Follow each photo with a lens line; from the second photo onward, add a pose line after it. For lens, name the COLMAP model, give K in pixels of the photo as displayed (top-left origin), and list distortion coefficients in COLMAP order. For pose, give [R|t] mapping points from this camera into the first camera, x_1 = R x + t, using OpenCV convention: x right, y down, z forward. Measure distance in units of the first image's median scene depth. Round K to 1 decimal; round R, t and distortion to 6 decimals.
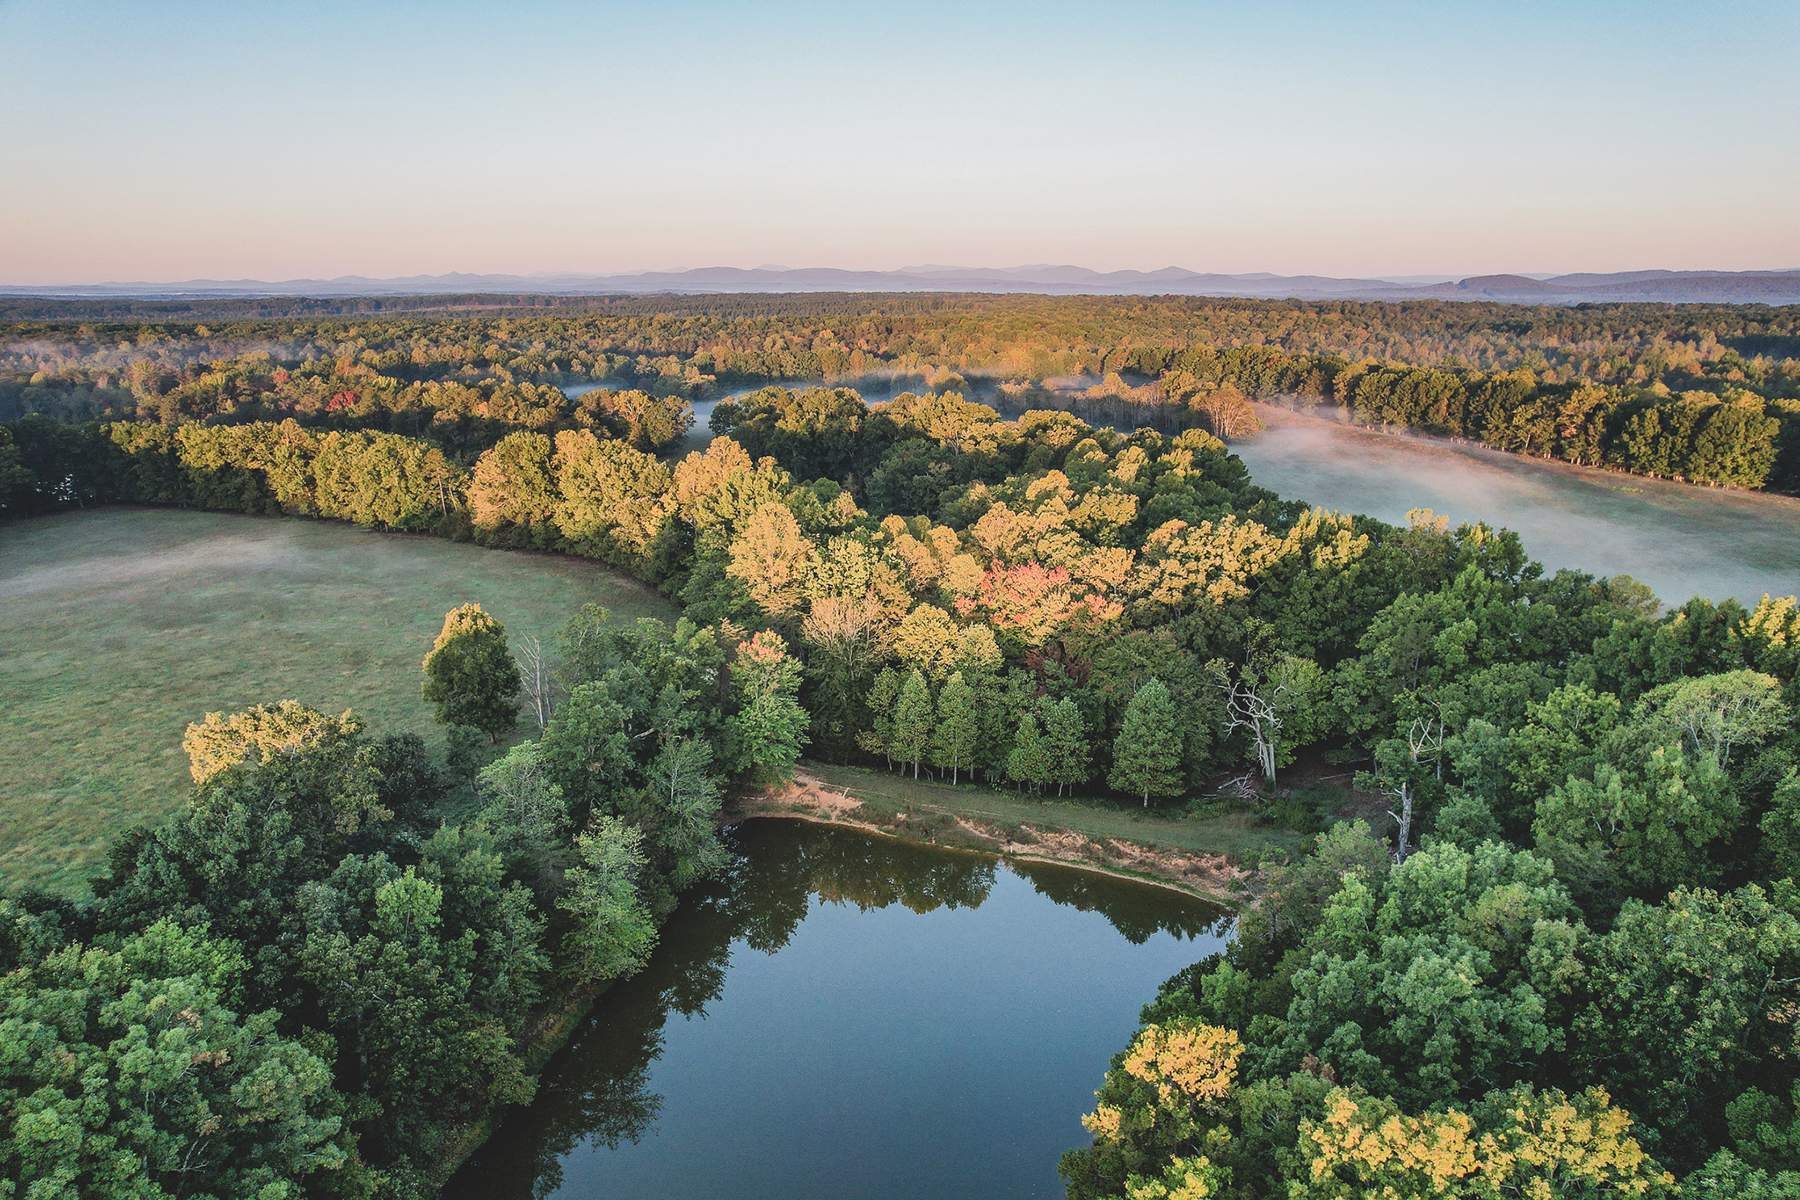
lens RADIAL K [[1153.4, 0, 900.0], [0, 1153.4, 600.0], [0, 0, 1]] dist [-0.082645, 0.075156]
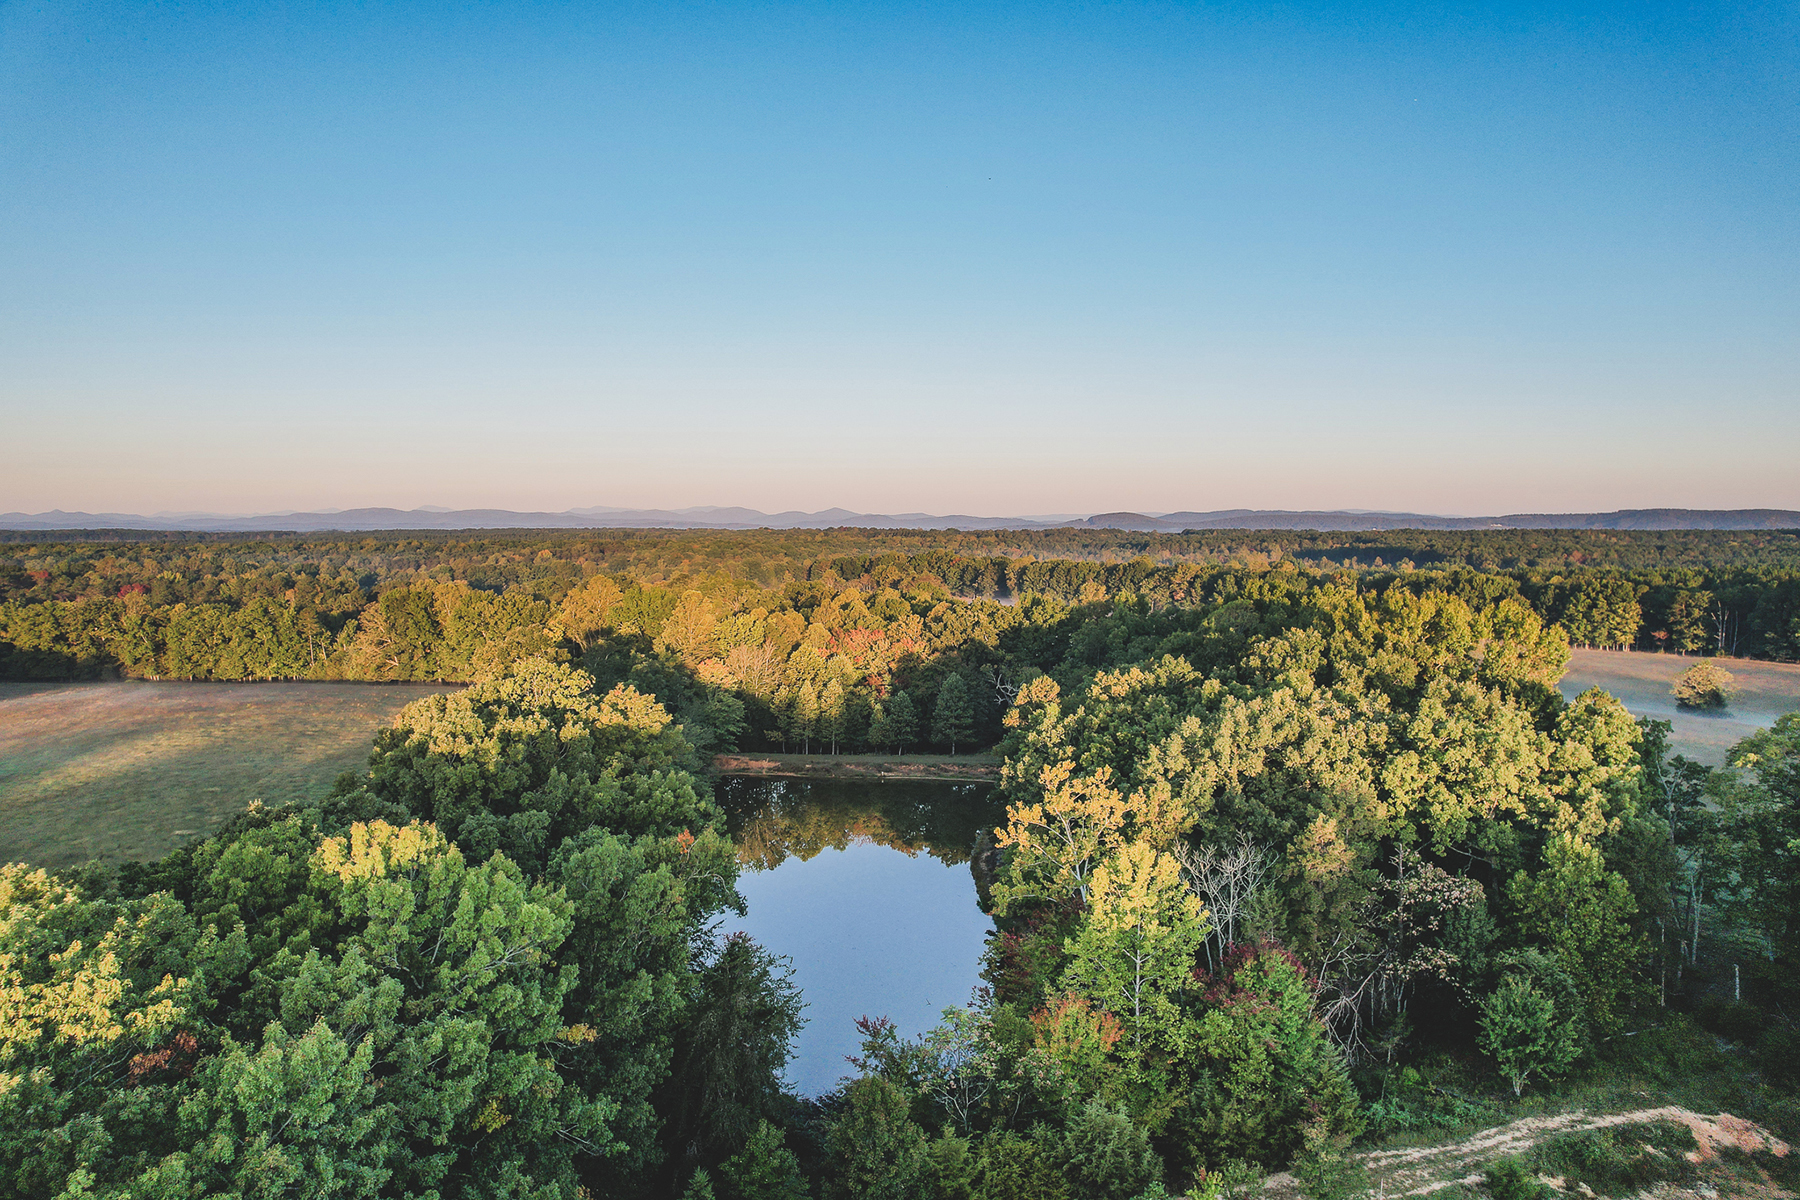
lens RADIAL K [[1153.4, 0, 900.0], [0, 1153.4, 600.0], [0, 0, 1]] dist [-0.082645, 0.075156]
pose [[0.960342, -0.016873, 0.278315, -0.084468], [0.073011, 0.978557, -0.192603, 0.074452], [-0.269097, 0.205285, 0.940981, -0.153720]]
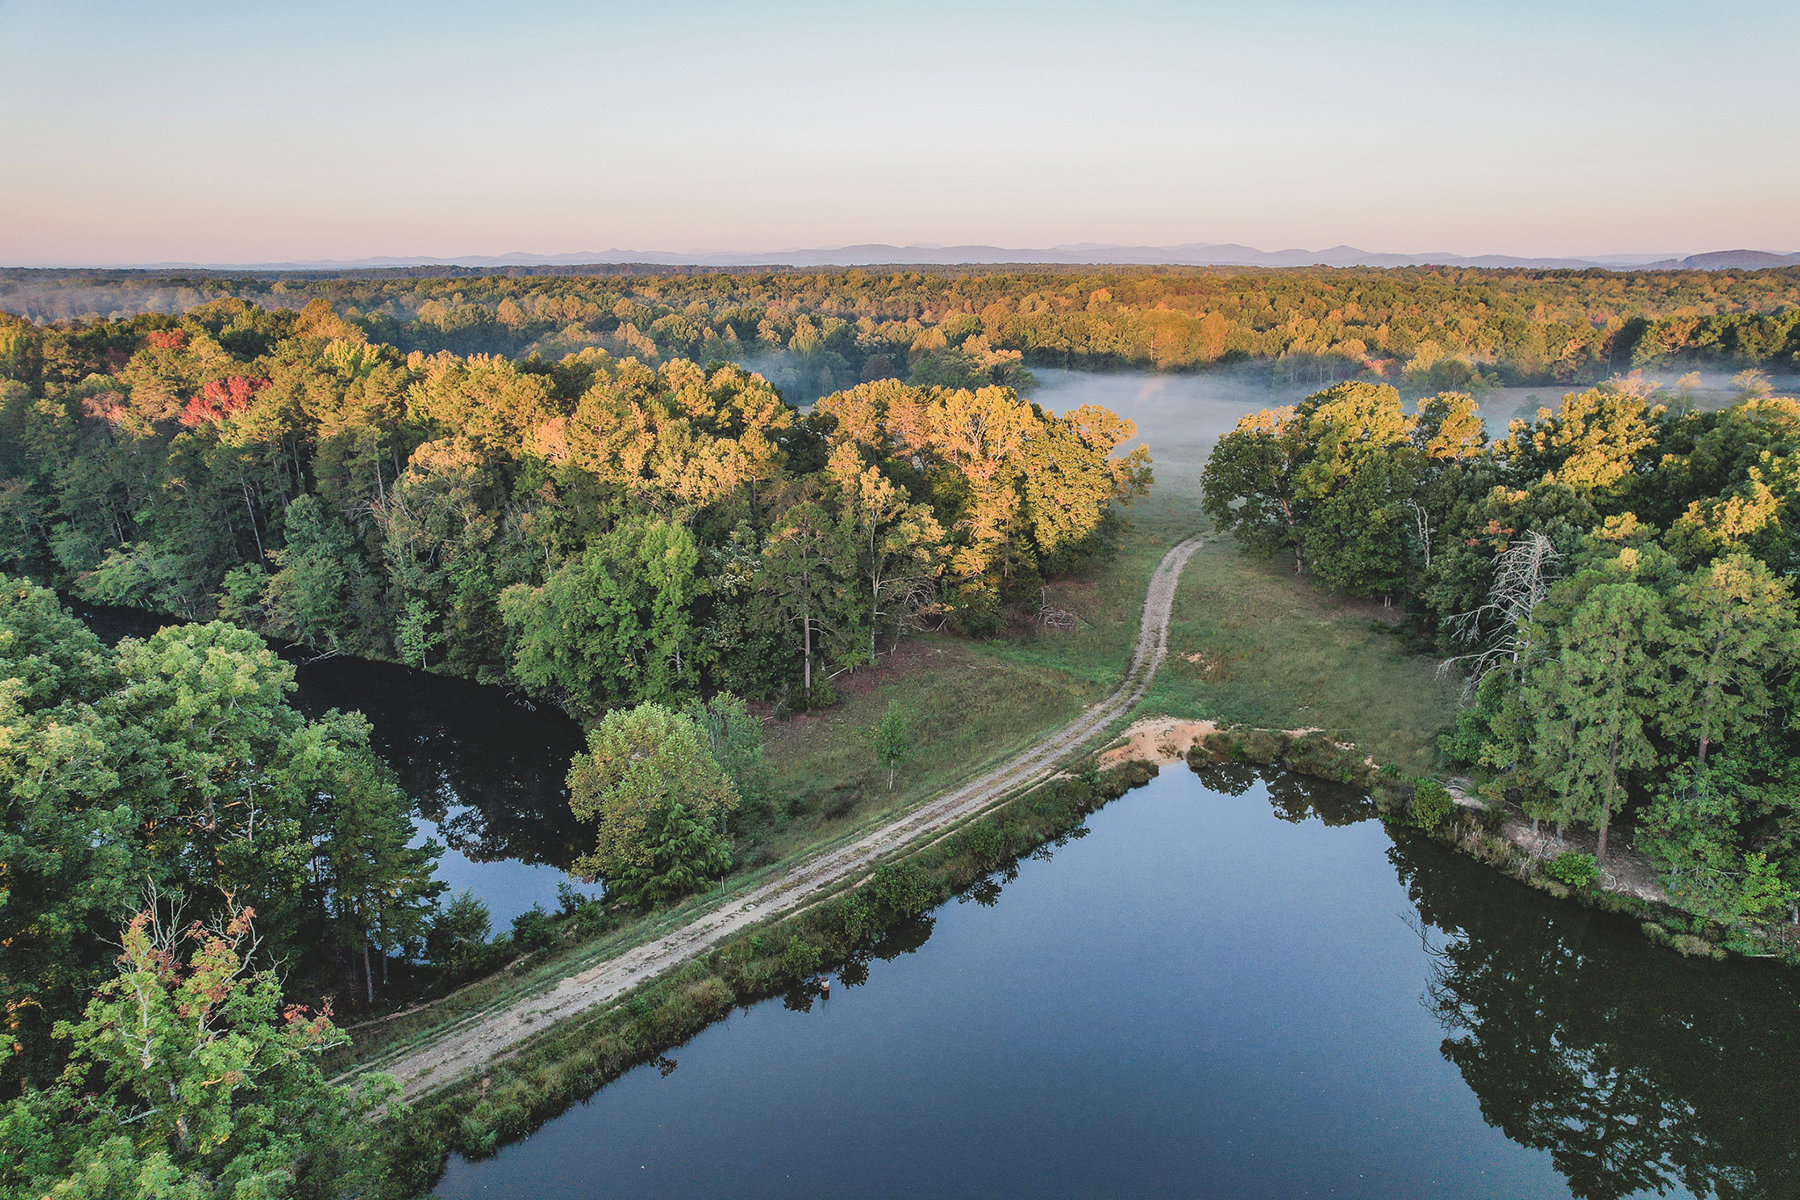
lens RADIAL K [[1153.4, 0, 900.0], [0, 1153.4, 600.0], [0, 0, 1]] dist [-0.082645, 0.075156]
pose [[0.992067, 0.035886, -0.120476, -0.181551], [-0.033804, 0.999242, 0.019284, -0.105904], [0.121077, -0.015058, 0.992529, 0.553346]]
